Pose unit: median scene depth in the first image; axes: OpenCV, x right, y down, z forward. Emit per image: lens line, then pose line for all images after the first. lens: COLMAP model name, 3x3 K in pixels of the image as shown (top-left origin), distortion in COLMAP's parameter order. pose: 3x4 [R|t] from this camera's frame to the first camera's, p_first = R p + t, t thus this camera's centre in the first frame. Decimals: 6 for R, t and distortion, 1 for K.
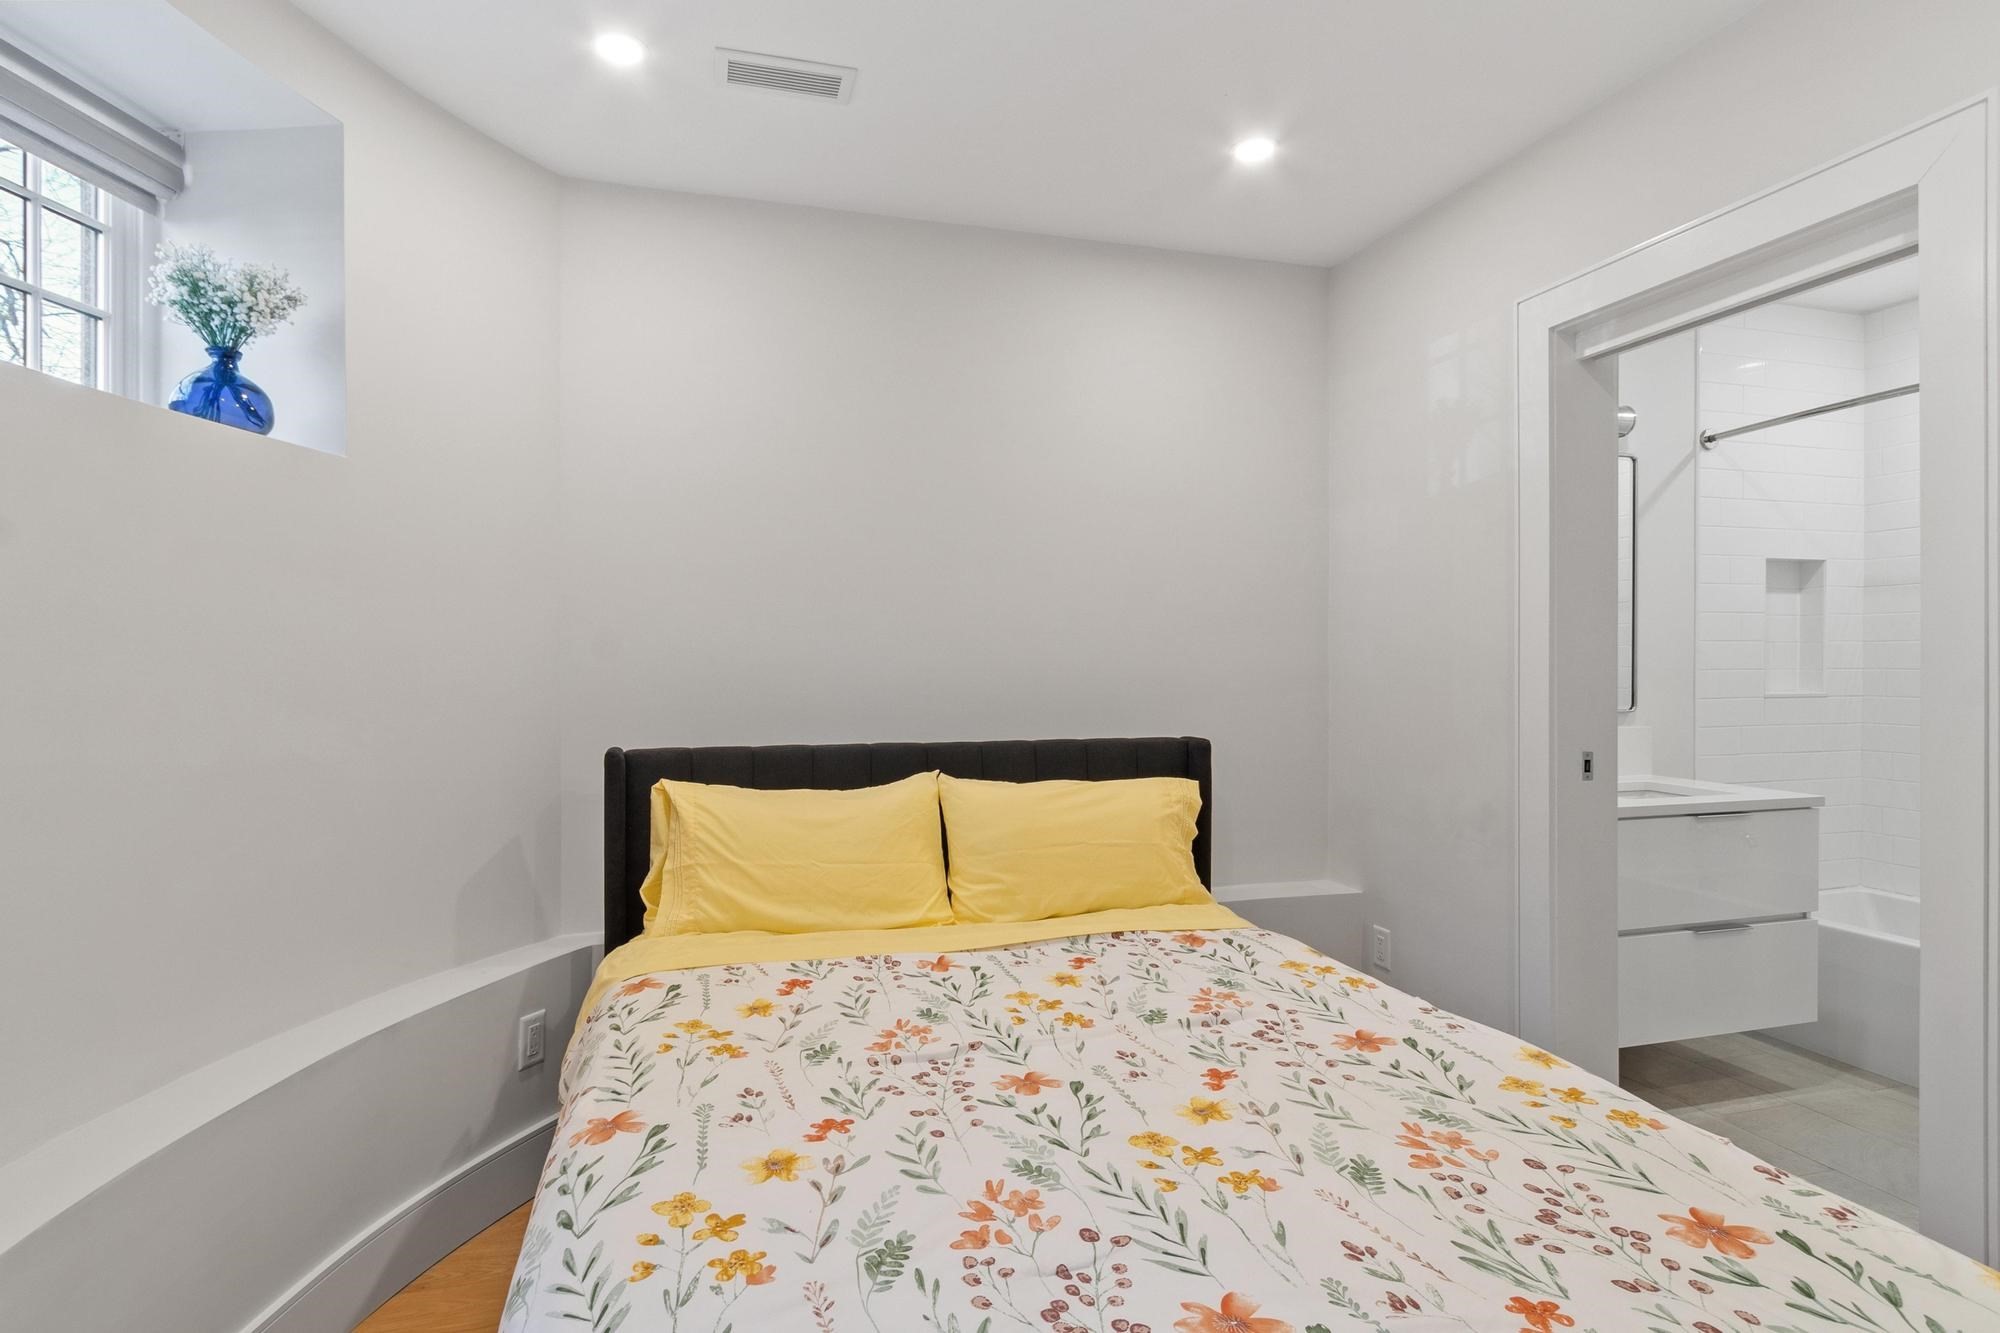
lens RADIAL K [[1012.9, 0, 1000.0], [0, 1012.9, 666.5], [0, 0, 1]] dist [0.013167, -0.000161]
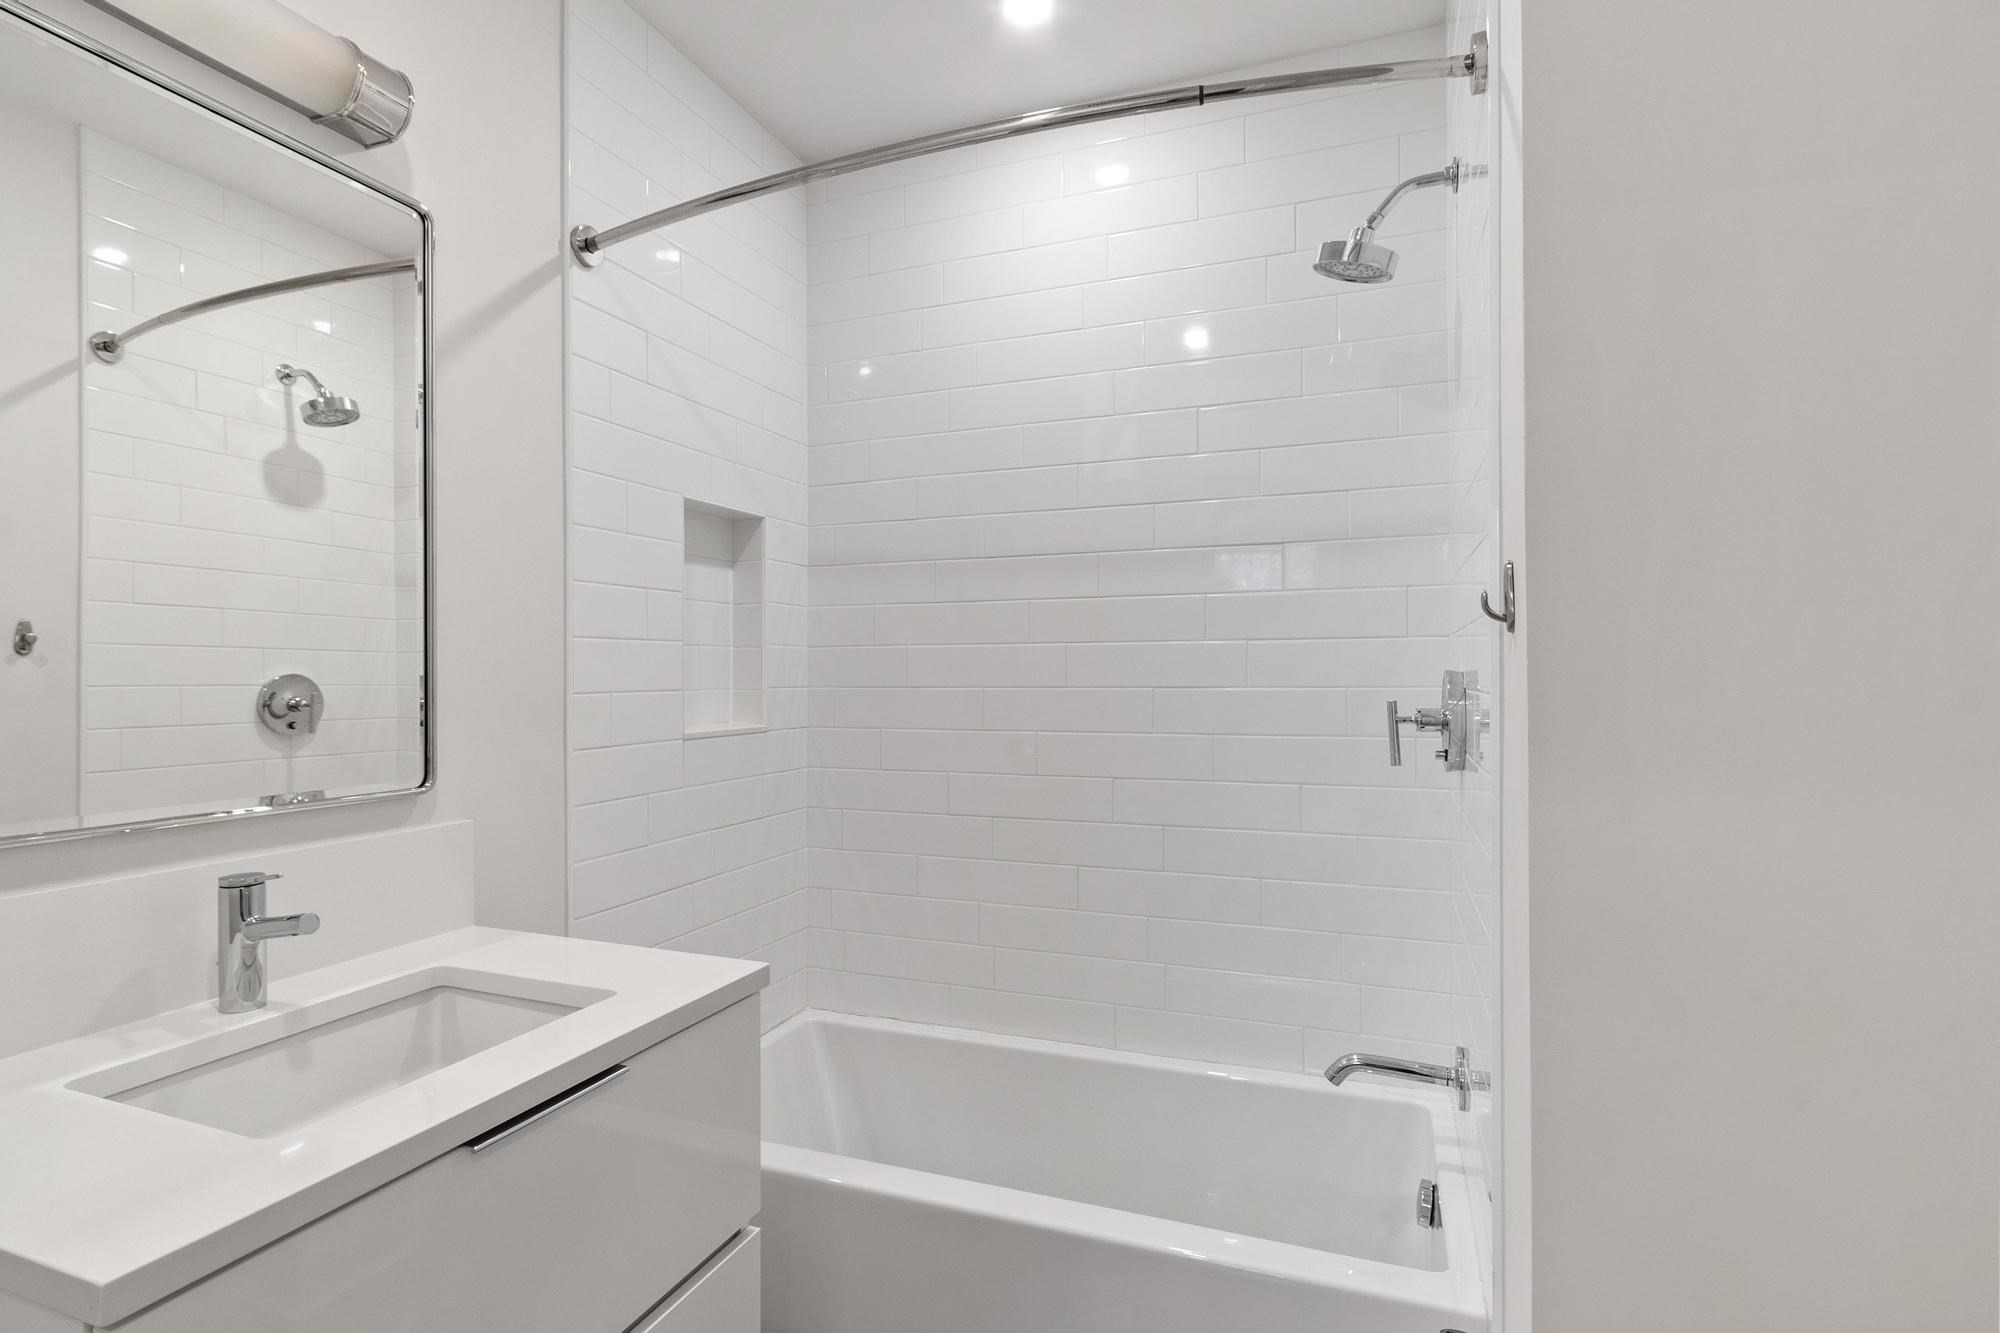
lens RADIAL K [[1012.9, 0, 1000.0], [0, 1012.9, 666.5], [0, 0, 1]] dist [0.013167, -0.000161]
pose [[0.601044, 0.010133, 0.799152, 0.396752], [0.007164, 0.999811, -0.018065, -0.000490], [-0.799184, 0.016583, 0.600858, 0.509128]]
